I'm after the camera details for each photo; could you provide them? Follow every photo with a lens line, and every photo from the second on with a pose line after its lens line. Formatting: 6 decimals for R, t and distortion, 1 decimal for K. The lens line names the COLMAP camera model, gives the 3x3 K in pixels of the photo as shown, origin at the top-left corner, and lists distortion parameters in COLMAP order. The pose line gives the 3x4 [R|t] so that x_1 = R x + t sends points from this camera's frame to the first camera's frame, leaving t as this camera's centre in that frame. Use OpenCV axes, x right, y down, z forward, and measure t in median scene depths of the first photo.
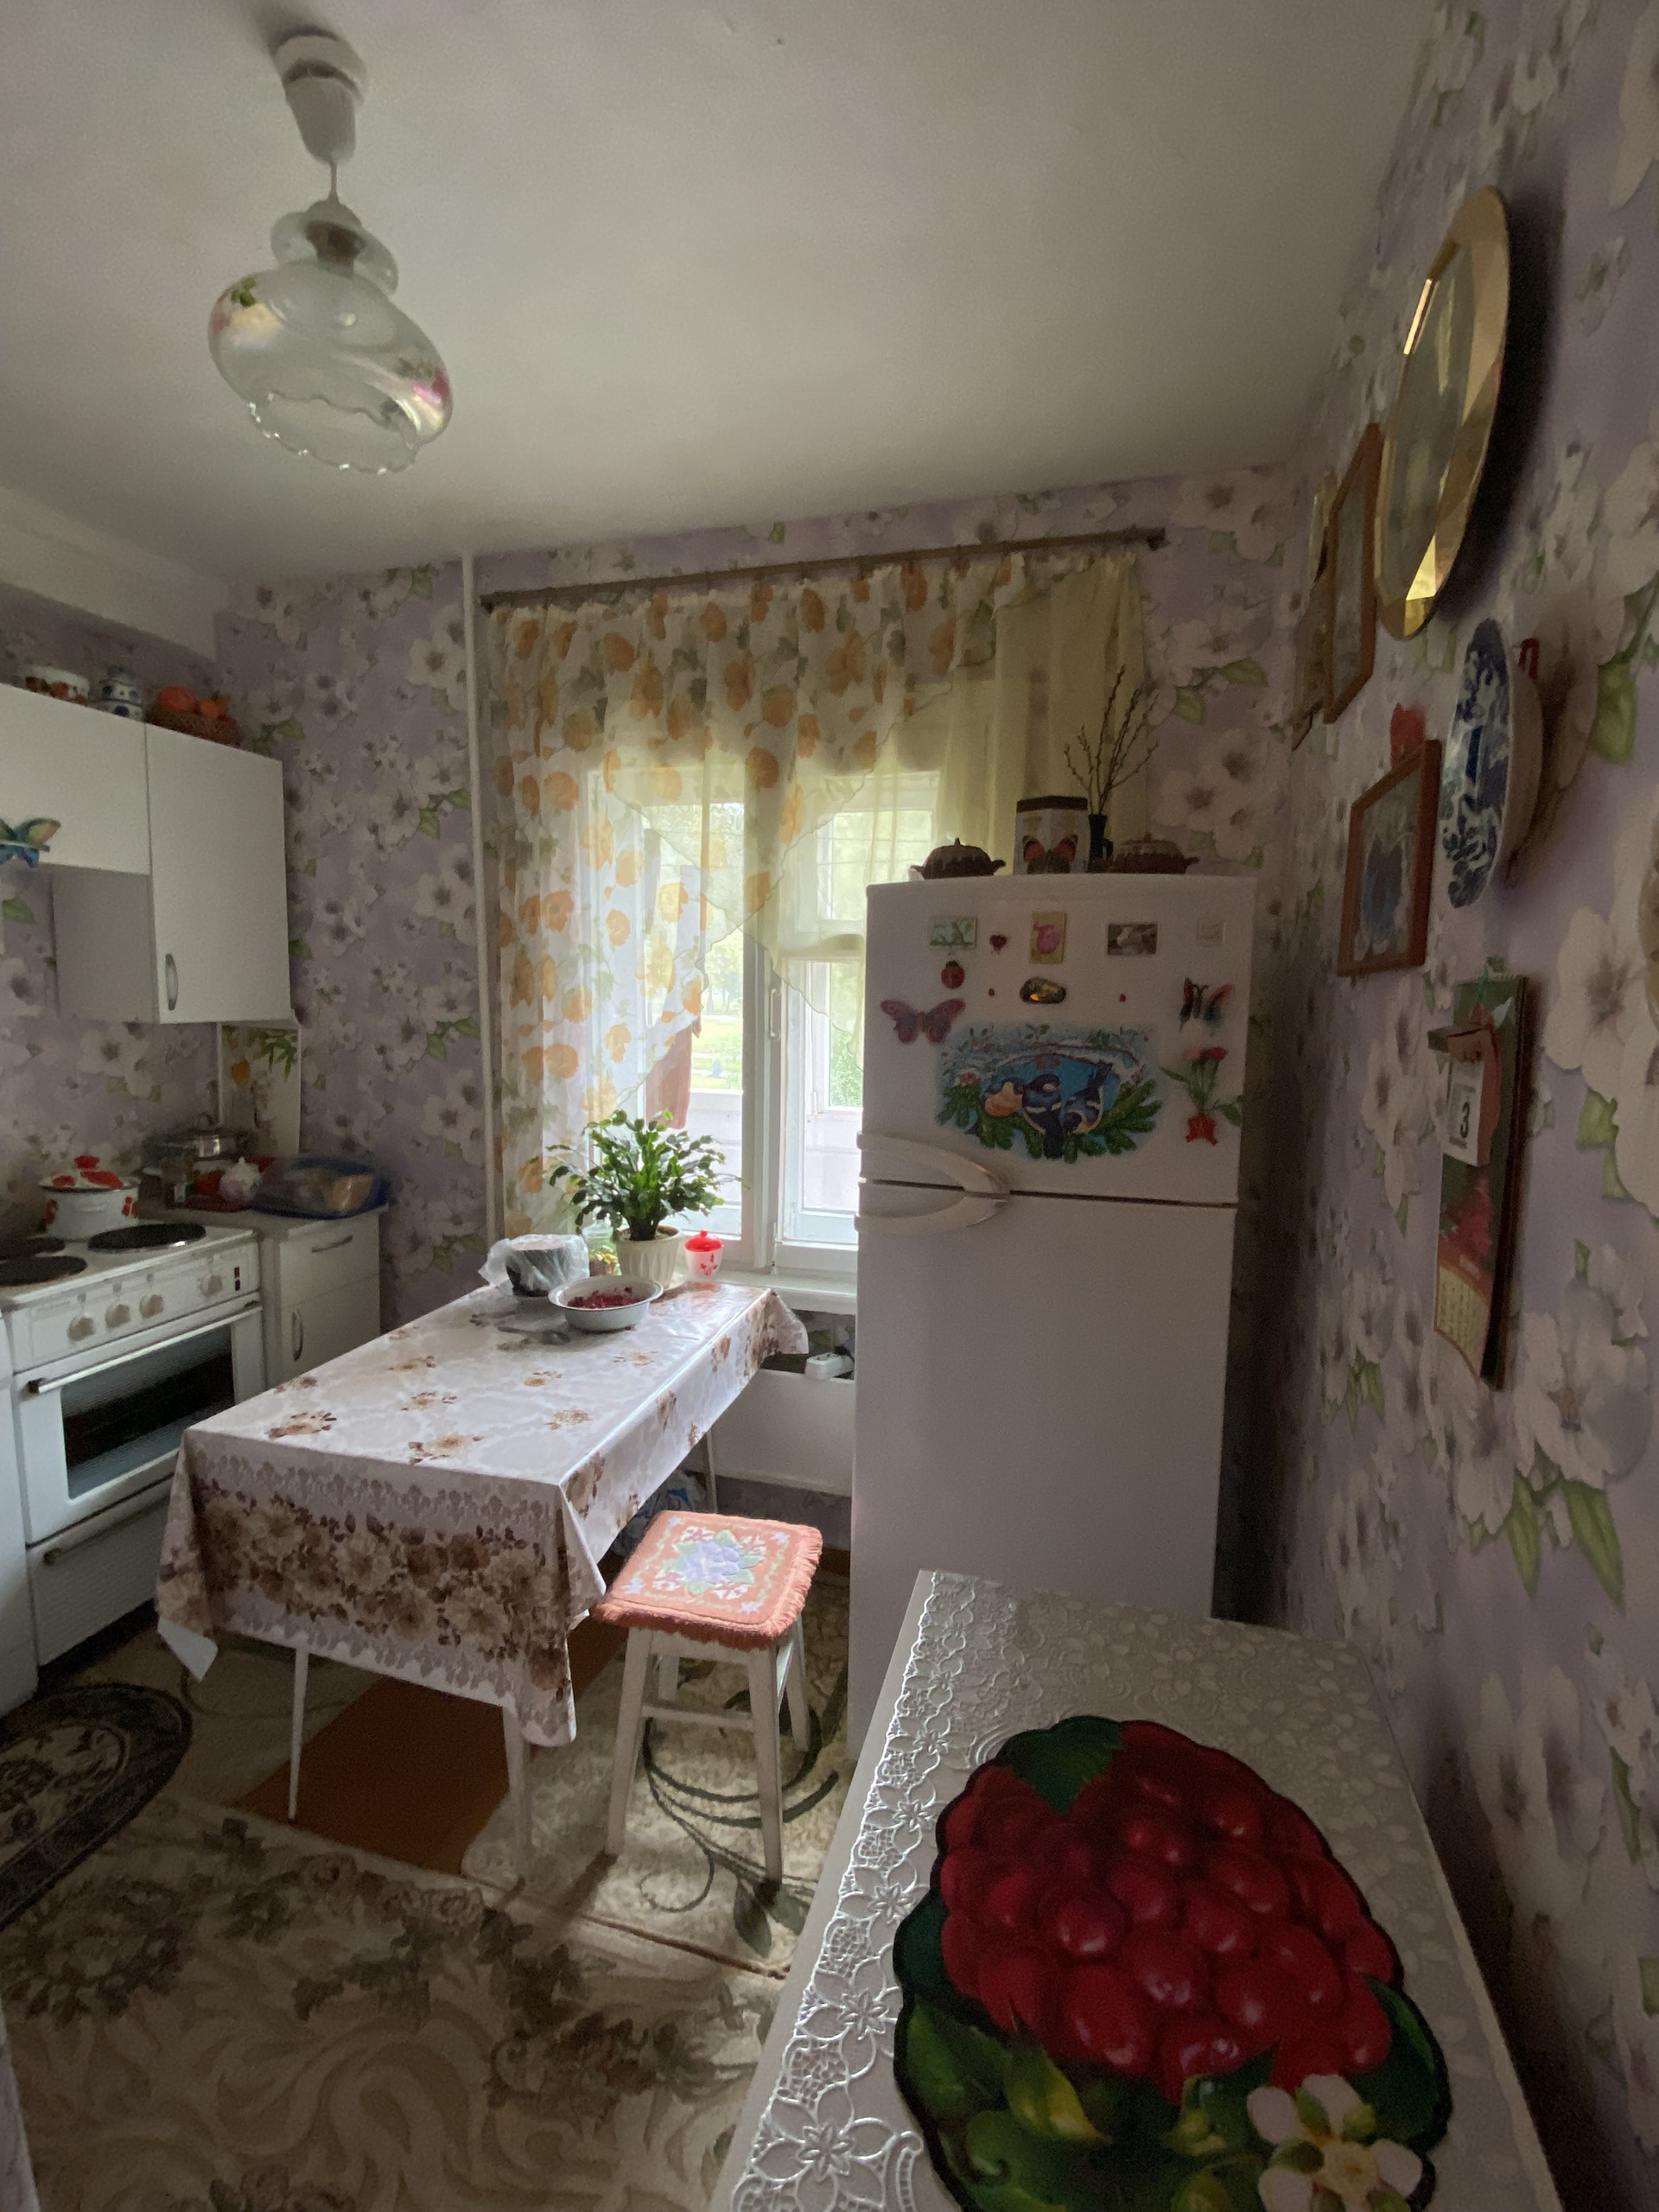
lens RADIAL K [[959.8, 0, 826.9], [0, 959.8, 1096.8], [0, 0, 1]] dist [0.020950, -0.020022]
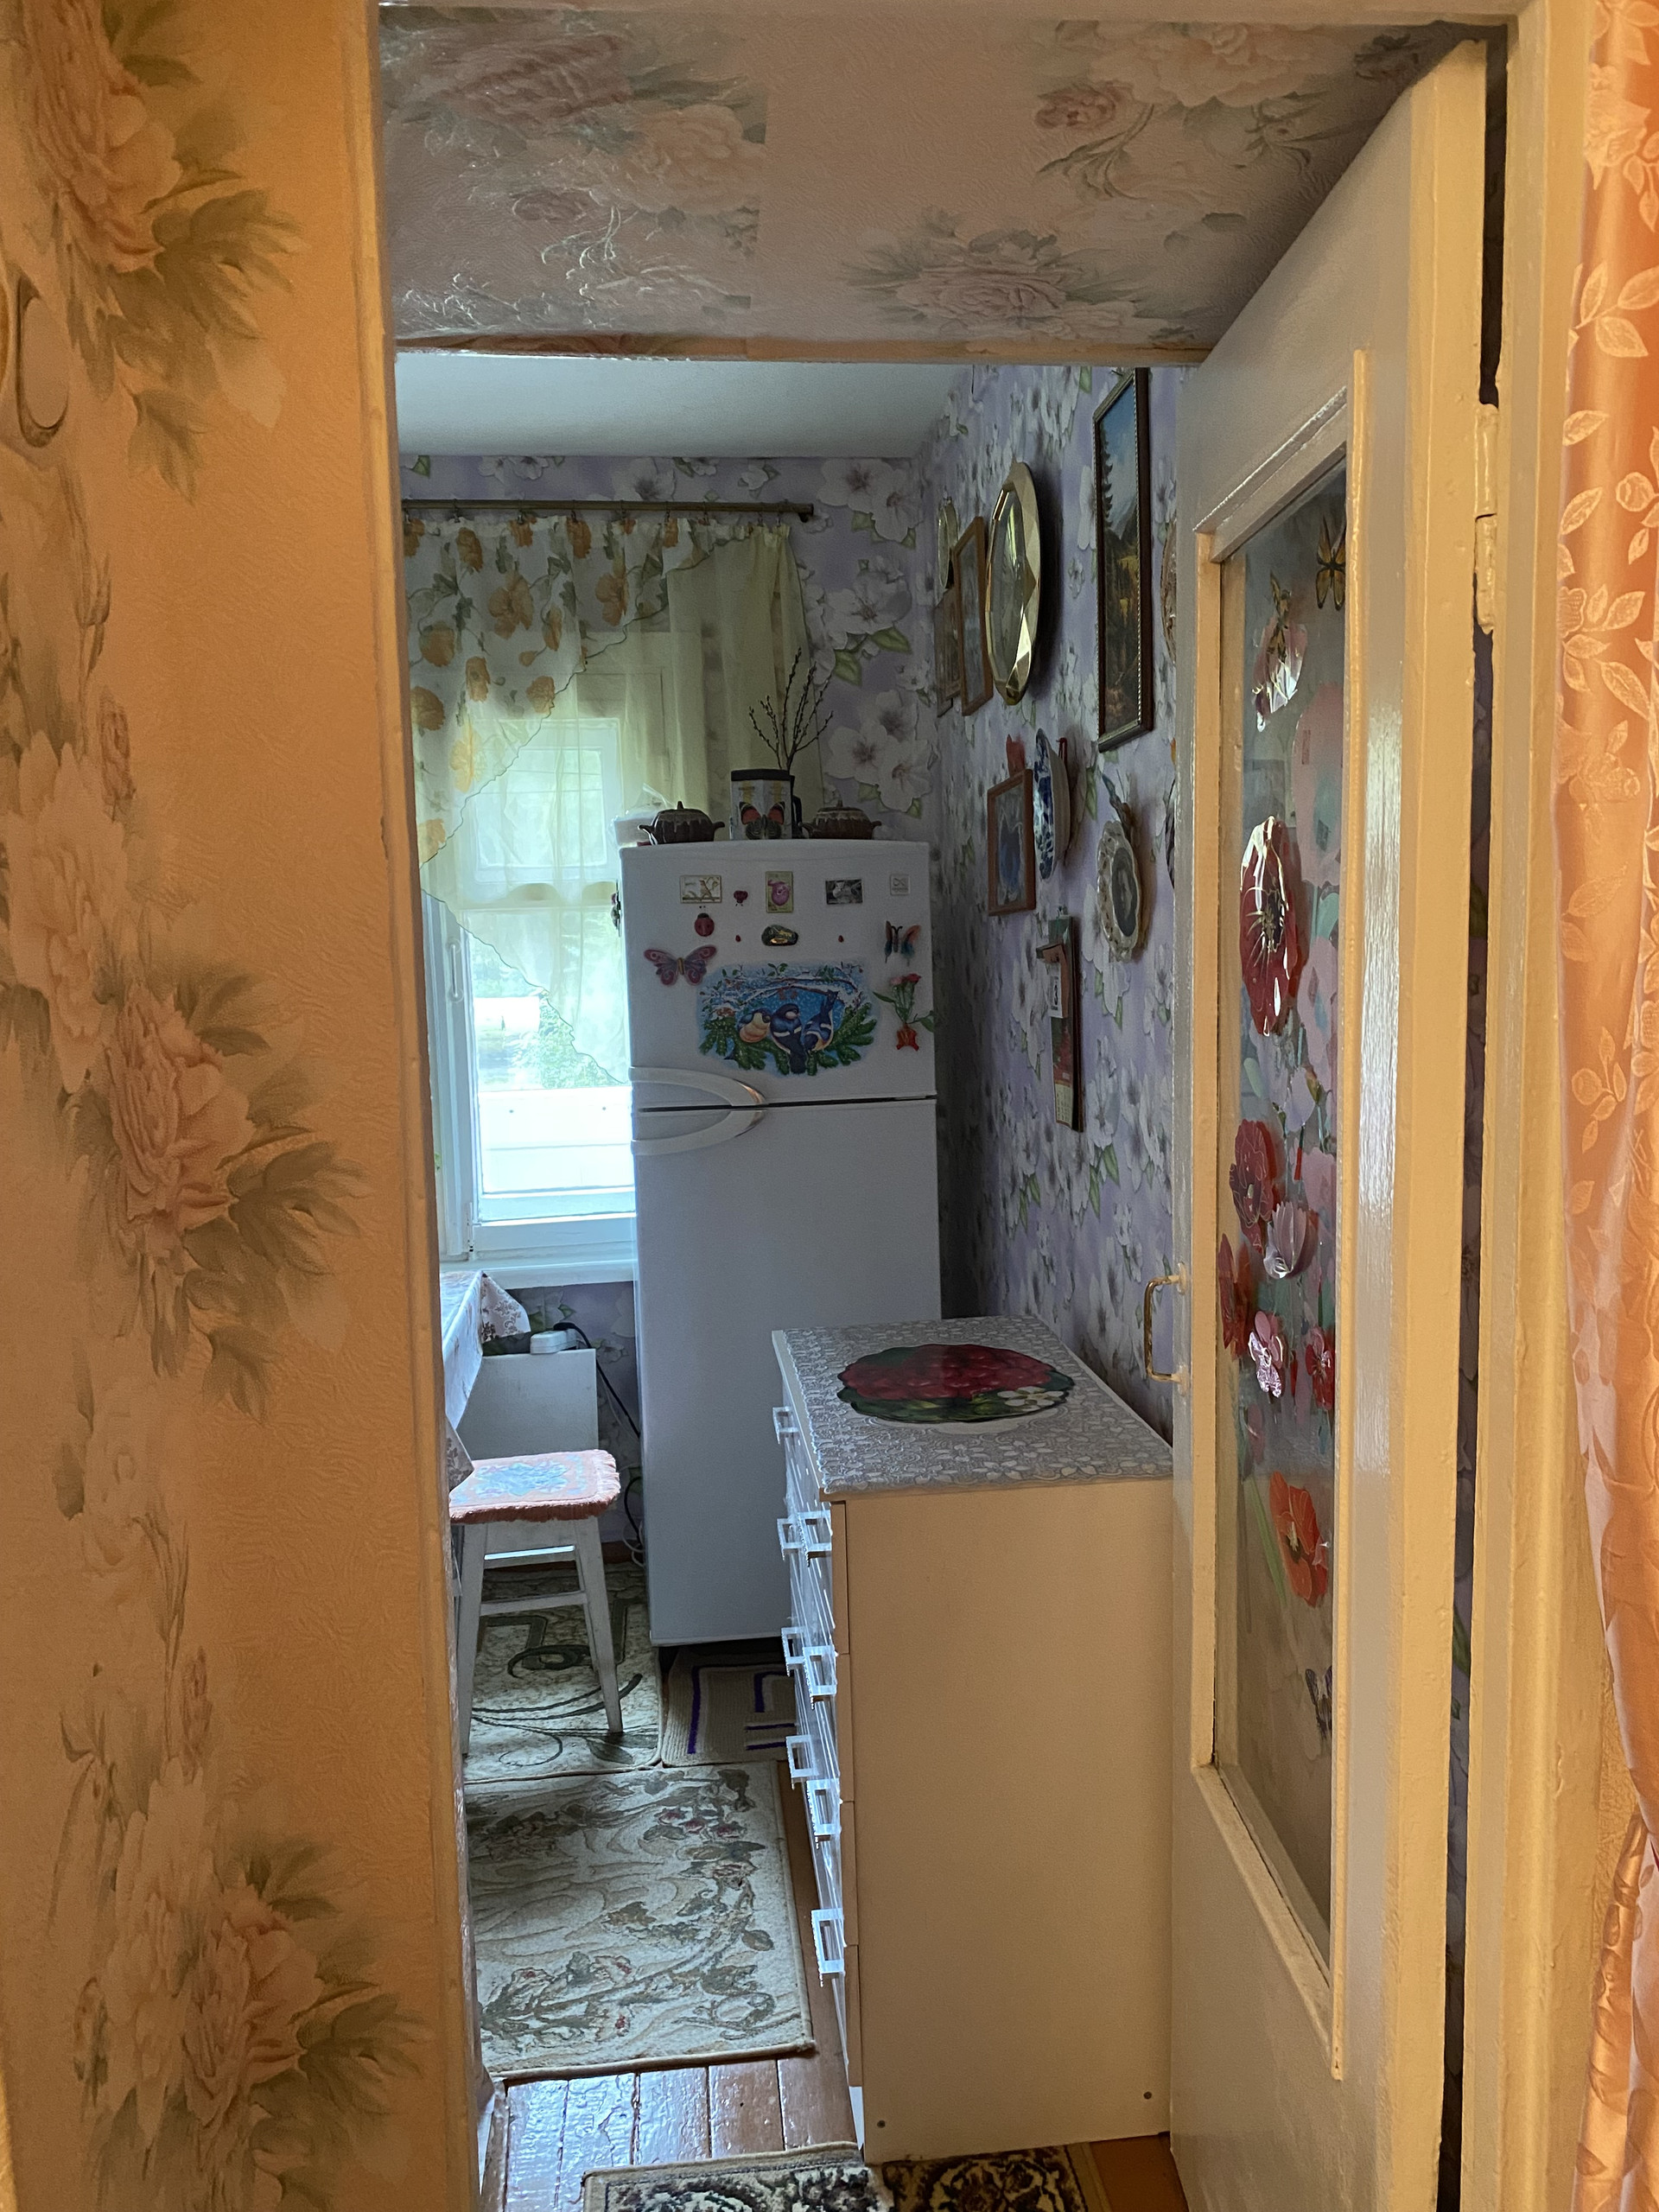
lens RADIAL K [[1649.1, 0, 899.2], [0, 1649.1, 1104.1], [0, 0, 1]] dist [0.046460, -0.054747]
pose [[0.910424, -0.083320, 0.405198, -0.447004], [0.088099, 0.996088, 0.006877, 0.090412], [-0.404186, 0.029436, 0.914203, -0.865382]]
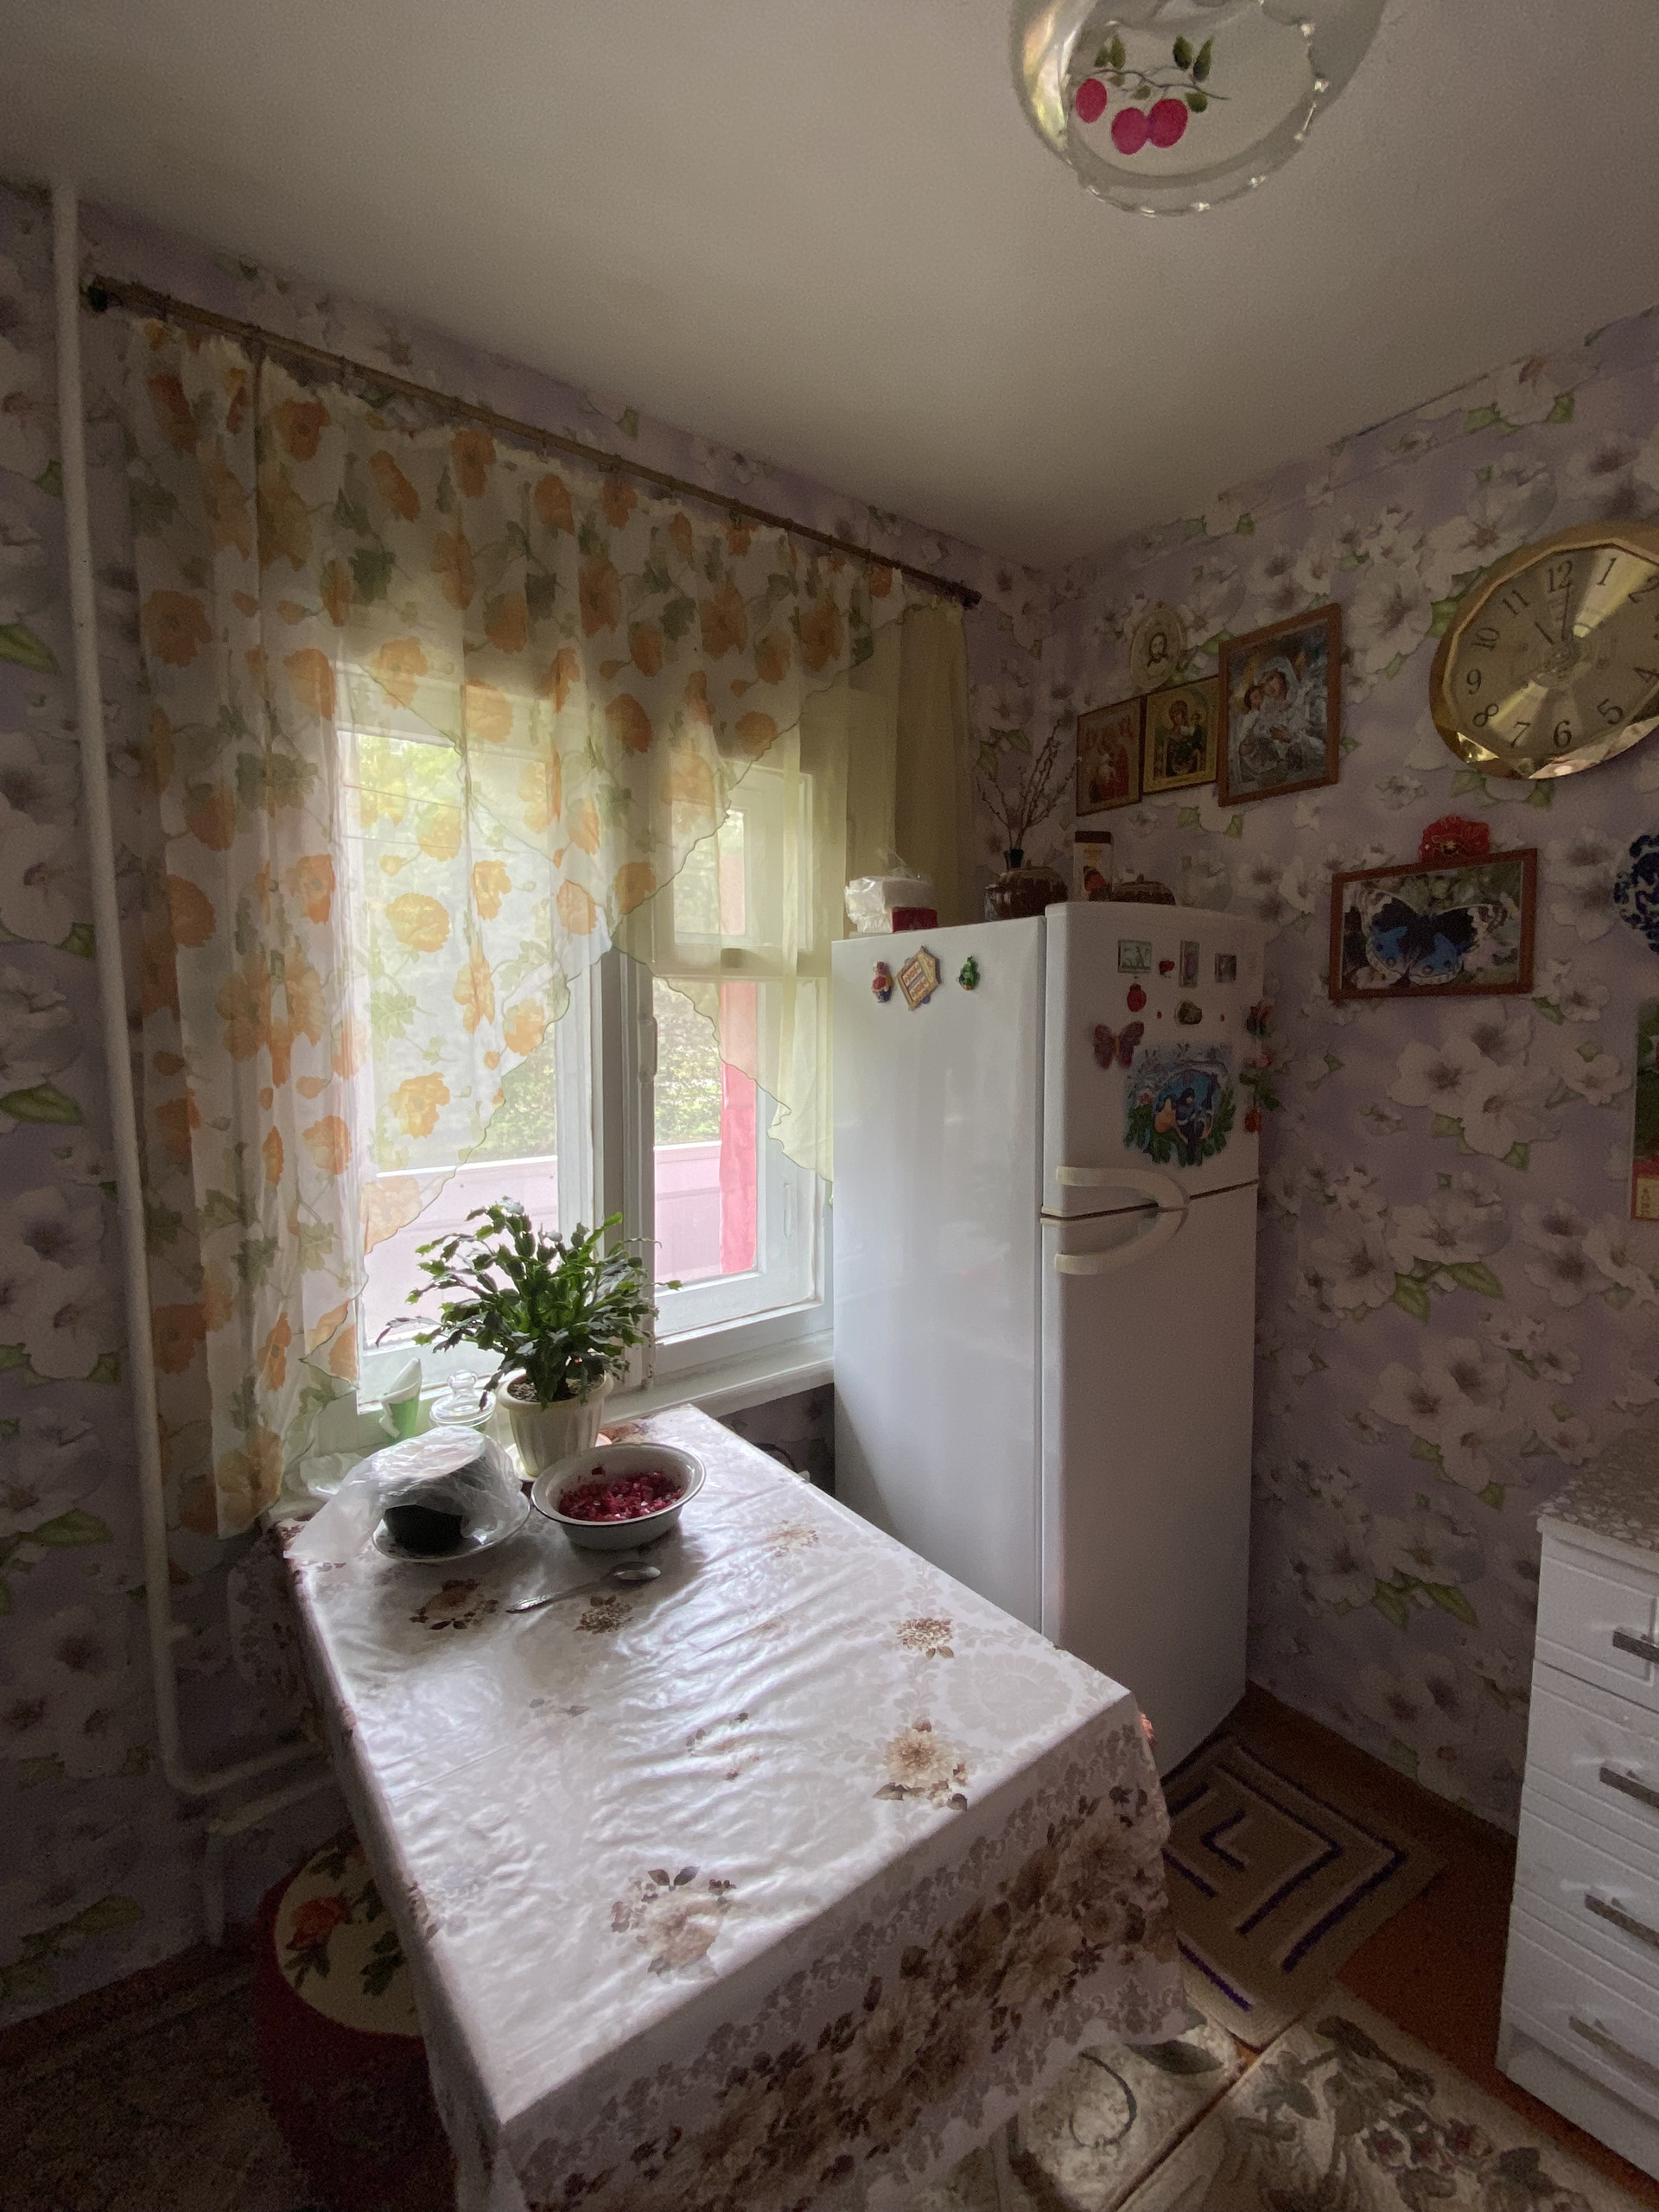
lens RADIAL K [[959.8, 0, 848.4], [0, 959.8, 1098.8], [0, 0, 1]] dist [0.020950, -0.020022]
pose [[0.607352, -0.087268, 0.789625, -0.790378], [0.101476, 0.994328, 0.031839, -0.078097], [-0.787925, 0.060790, 0.612763, 0.568249]]
